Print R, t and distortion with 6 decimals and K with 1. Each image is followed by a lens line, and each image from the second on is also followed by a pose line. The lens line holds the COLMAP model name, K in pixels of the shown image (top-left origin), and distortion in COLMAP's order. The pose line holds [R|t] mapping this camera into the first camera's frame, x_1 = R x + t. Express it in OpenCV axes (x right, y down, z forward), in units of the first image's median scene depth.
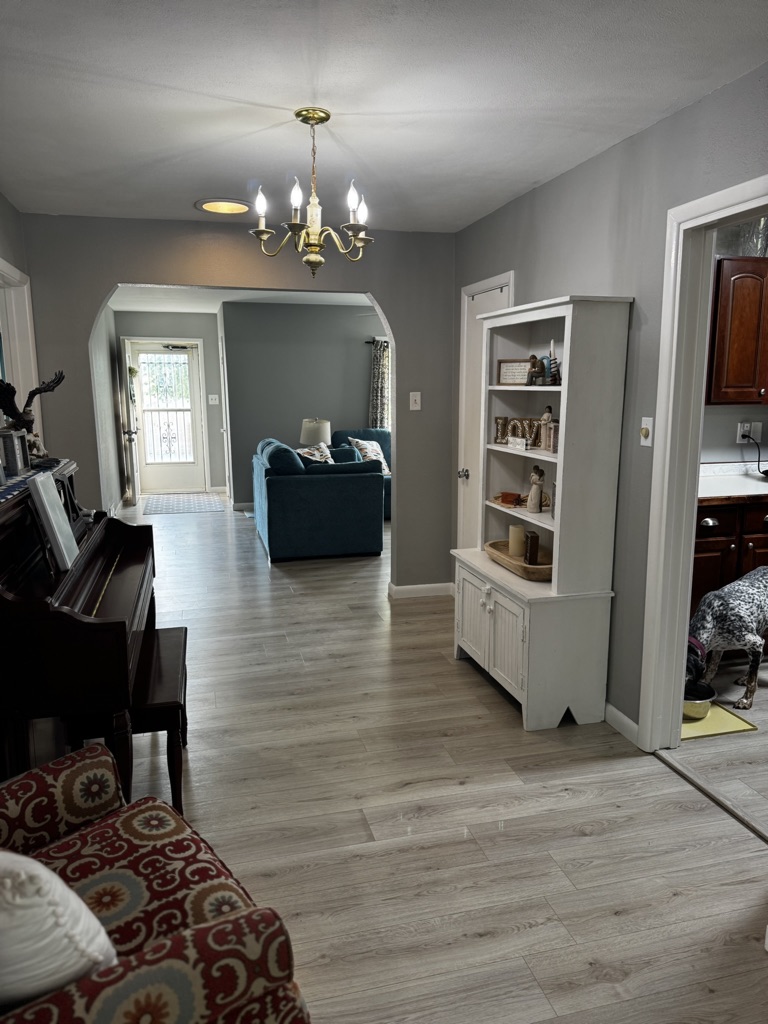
lens RADIAL K [[725.4, 0, 376.1], [0, 725.4, 508.8], [0, 0, 1]] dist [0.051242, -0.064767]
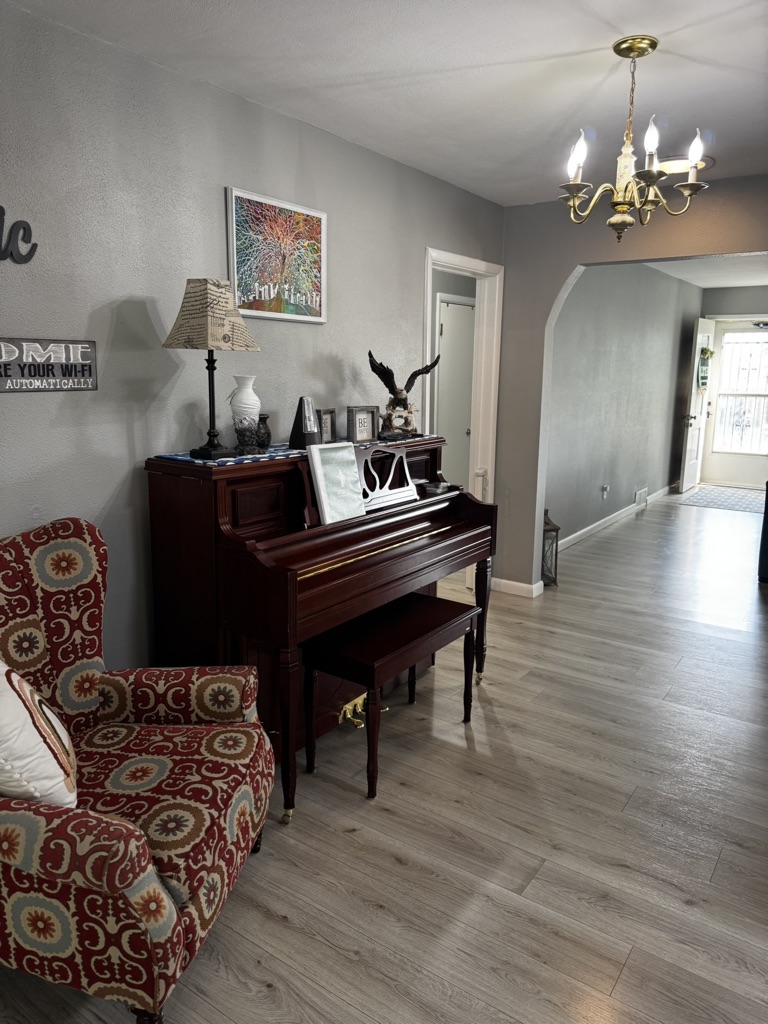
lens RADIAL K [[725.4, 0, 382.7], [0, 725.4, 510.2], [0, 0, 1]] dist [0.051242, -0.064767]
pose [[0.647969, 0.161029, -0.744450, 0.437947], [-0.140759, 0.985877, 0.090735, -0.051542], [0.748548, 0.045995, 0.661484, 0.259444]]
